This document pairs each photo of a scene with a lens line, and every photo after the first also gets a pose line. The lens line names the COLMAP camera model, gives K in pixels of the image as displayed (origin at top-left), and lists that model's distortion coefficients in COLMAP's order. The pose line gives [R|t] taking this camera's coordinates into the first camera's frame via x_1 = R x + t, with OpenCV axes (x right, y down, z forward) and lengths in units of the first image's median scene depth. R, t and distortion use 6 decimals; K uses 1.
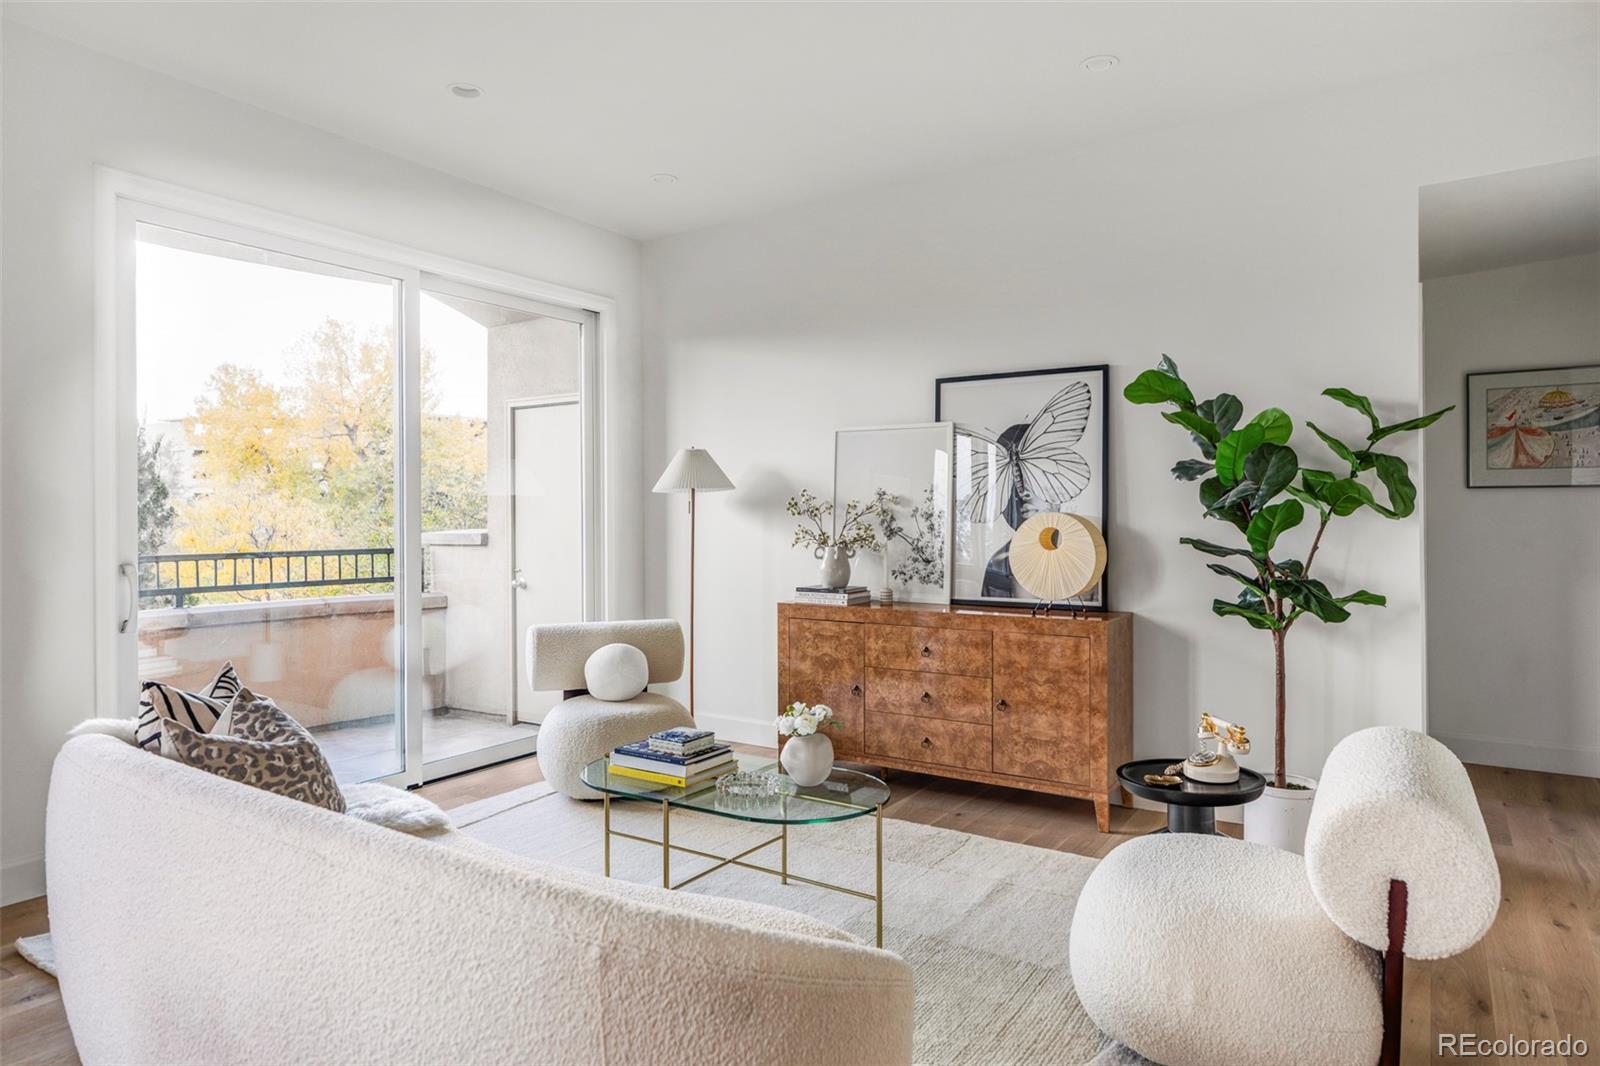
lens RADIAL K [[929.7, 0, 804.3], [0, 929.7, 516.0], [0, 0, 1]] dist [0.003363, 0.000611]
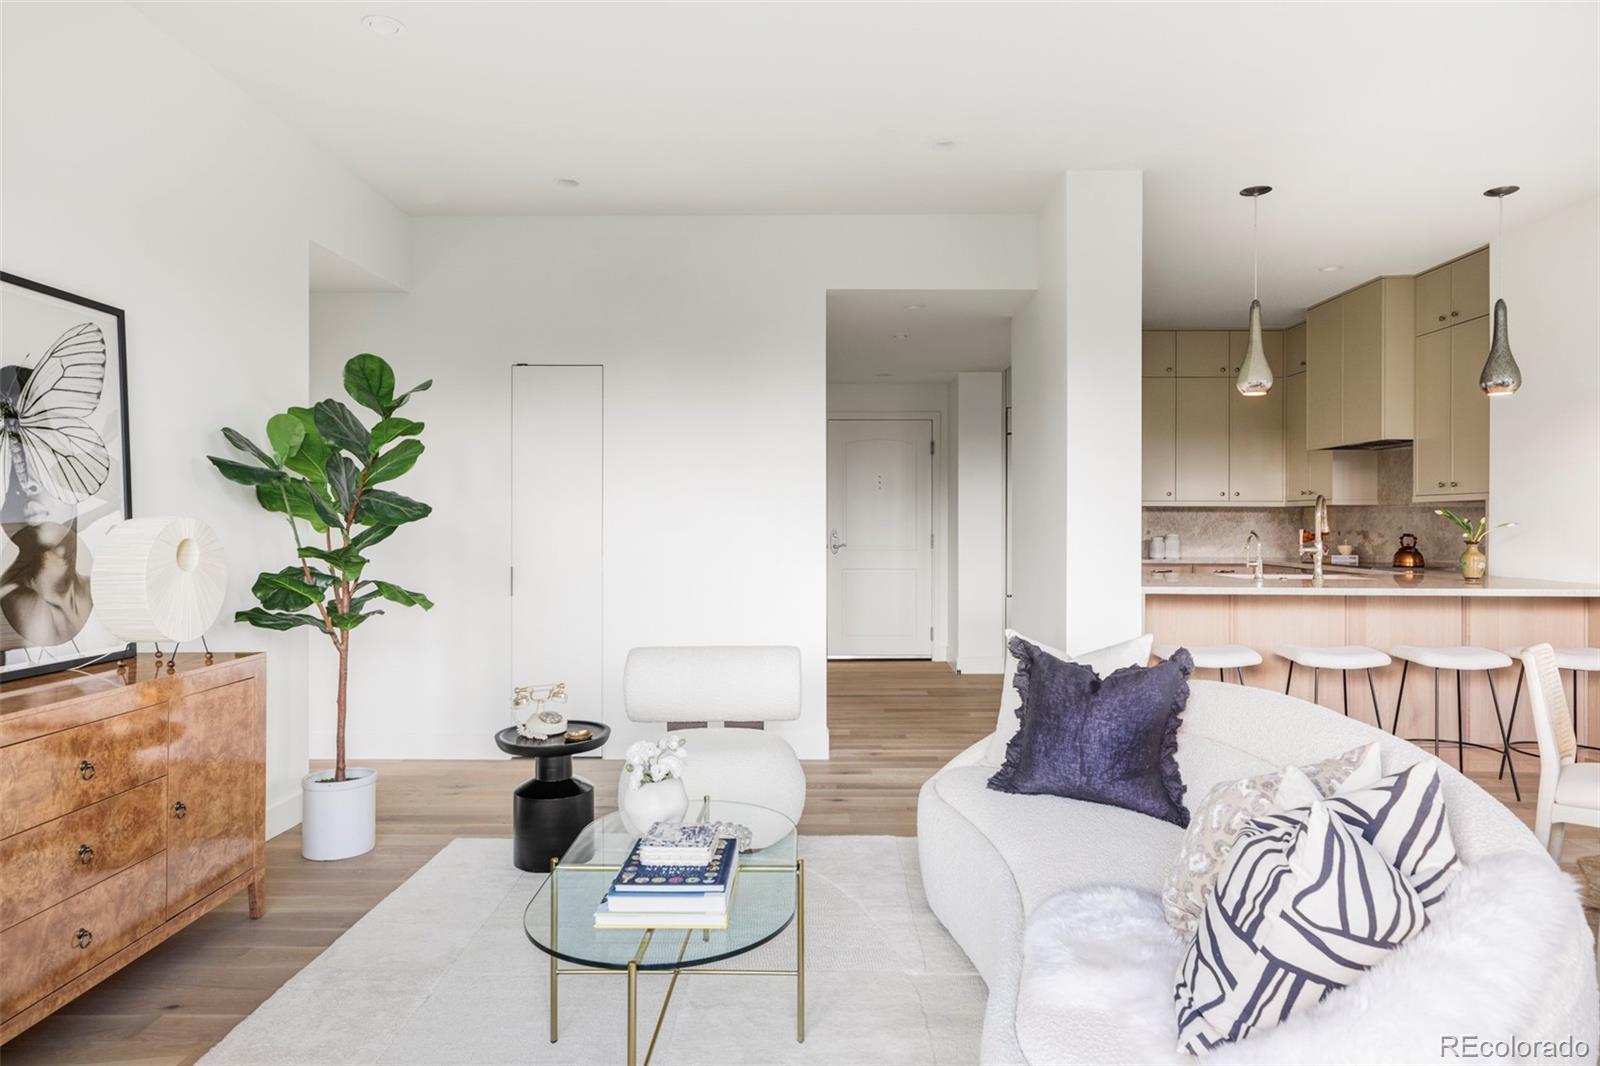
lens RADIAL K [[972.1, 0, 811.0], [0, 972.1, 522.6], [0, 0, 1]] dist [0.002711, 0.000154]
pose [[-0.539808, 0.004612, 0.841775, -0.562543], [0.002903, 0.999989, -0.003617, 0.003933], [-0.841783, 0.000491, -0.539816, 0.919697]]
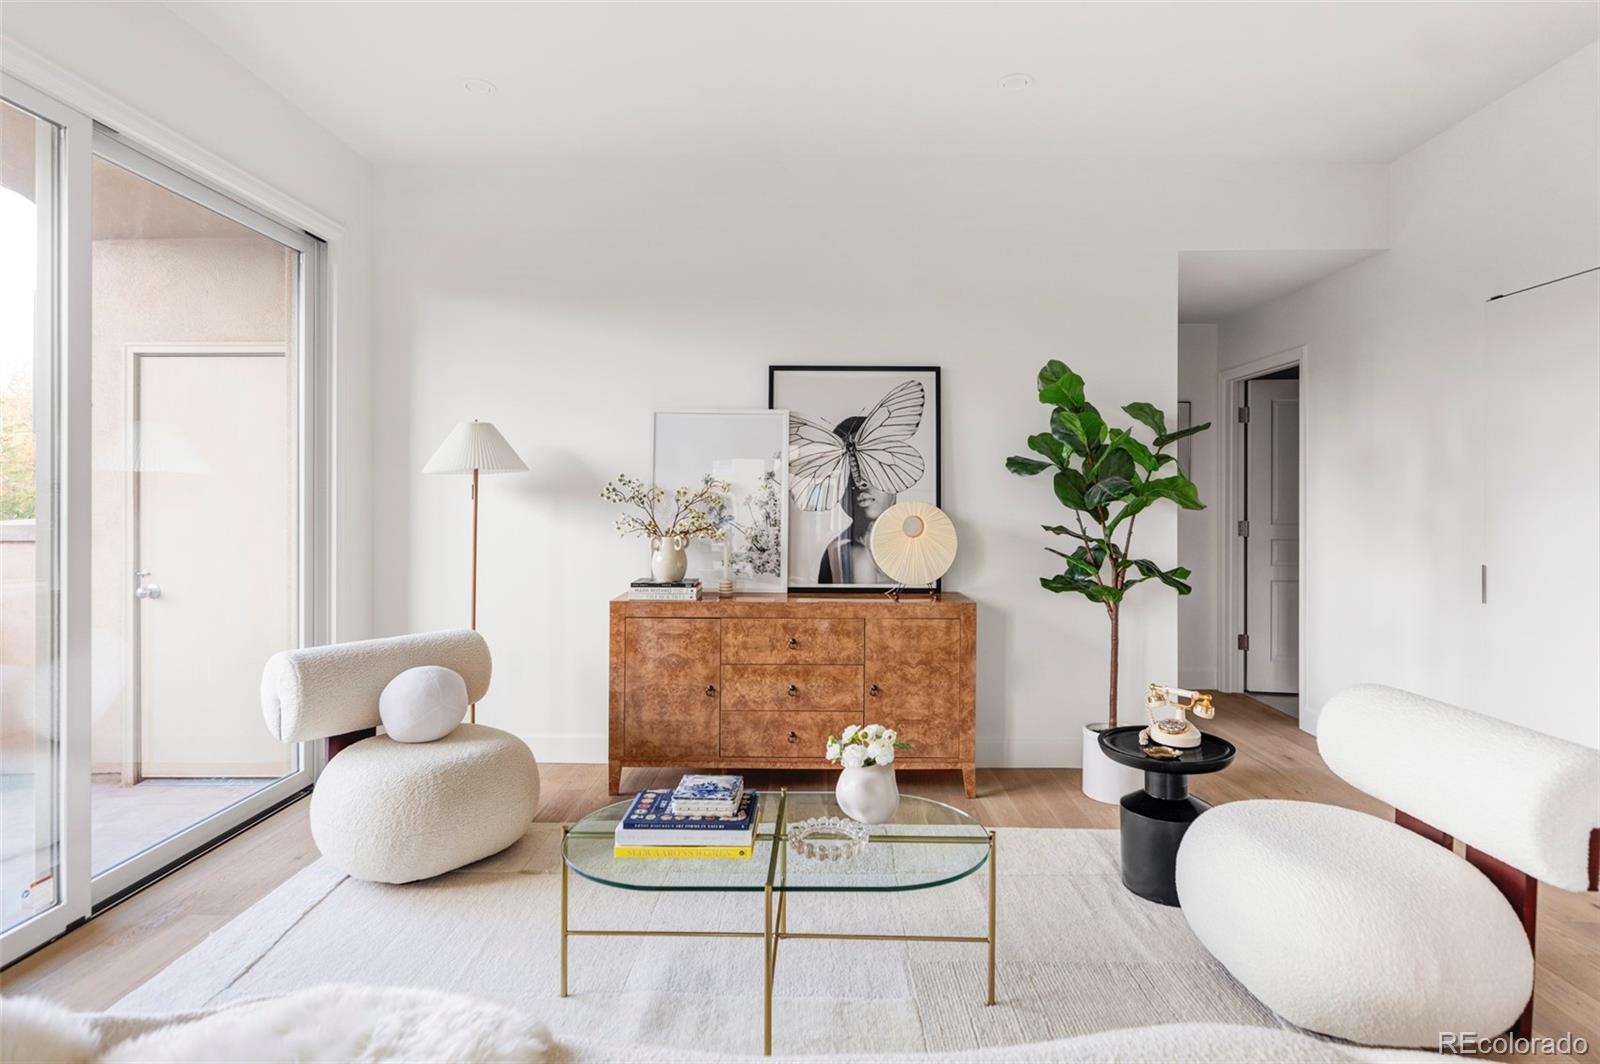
lens RADIAL K [[791.8, 0, 798.0], [0, 791.8, 504.1], [0, 0, 1]] dist [0.001277, -0.000078]
pose [[0.849553, 0.005698, 0.527472, -0.293395], [-0.006797, 0.999977, 0.000145, -0.000375], [-0.527459, -0.003709, 0.849572, 0.284093]]
